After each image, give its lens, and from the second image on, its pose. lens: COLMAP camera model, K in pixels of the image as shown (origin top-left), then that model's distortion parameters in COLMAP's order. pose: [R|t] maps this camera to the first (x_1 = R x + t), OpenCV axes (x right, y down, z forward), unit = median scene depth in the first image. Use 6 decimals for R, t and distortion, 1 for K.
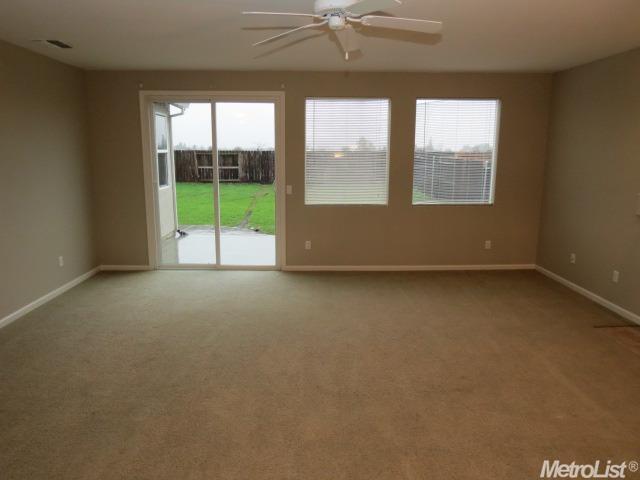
lens RADIAL K [[451.8, 0, 320.7], [0, 451.8, 233.9], [0, 0, 1]] dist [-0.010426, -0.005970]
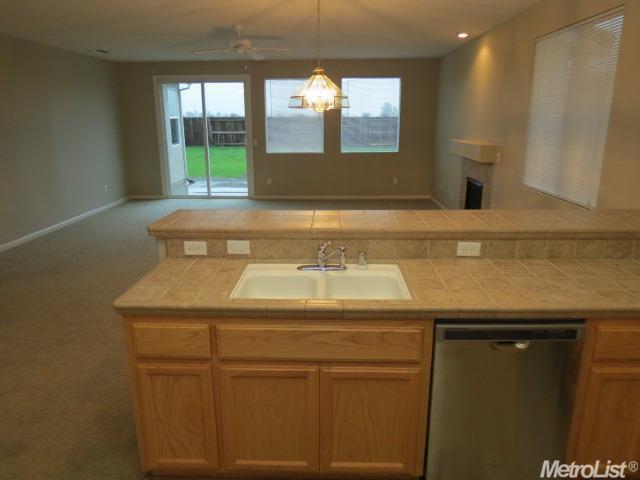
lens RADIAL K [[451.8, 0, 320.9], [0, 451.8, 234.9], [0, 0, 1]] dist [-0.010426, -0.005970]
pose [[0.998531, 0.003055, -0.054091, 0.220410], [0.000907, 0.997325, 0.073088, 0.091682], [0.054170, -0.073030, 0.995858, -0.459664]]
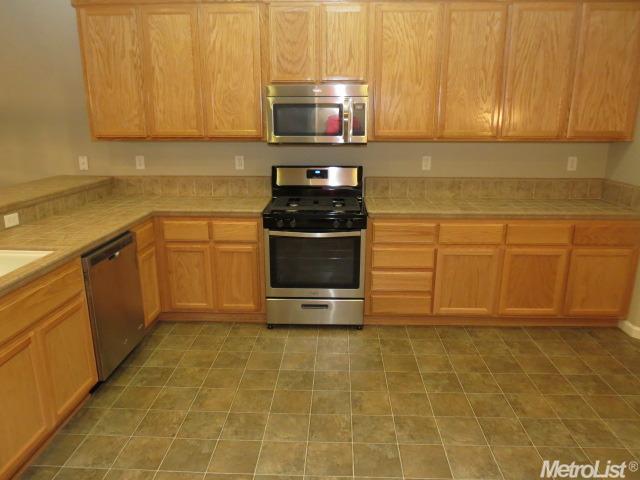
lens RADIAL K [[451.8, 0, 322.1], [0, 451.8, 244.4], [0, 0, 1]] dist [-0.010426, -0.005970]
pose [[0.064341, -0.267865, 0.961306, -0.081543], [0.173246, 0.951673, 0.253585, 0.095202], [-0.982775, 0.150226, 0.107638, -0.418999]]
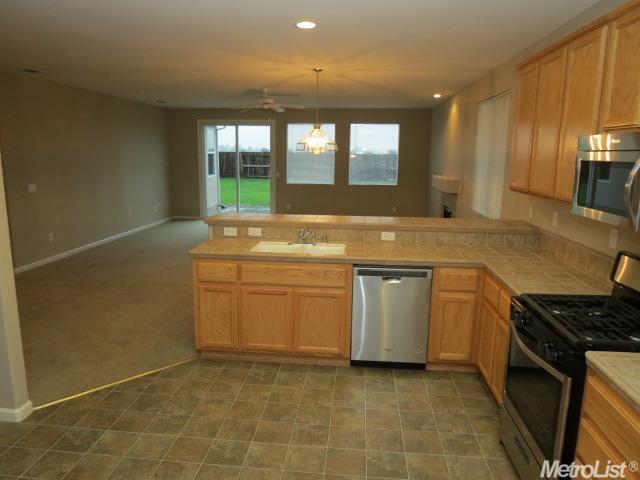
lens RADIAL K [[451.8, 0, 321.2], [0, 451.8, 240.0], [0, 0, 1]] dist [-0.010426, -0.005970]
pose [[0.993360, 0.030434, -0.110945, 0.299560], [-0.029539, 0.999516, 0.009708, 0.132719], [0.111187, -0.006366, 0.993779, -0.728183]]
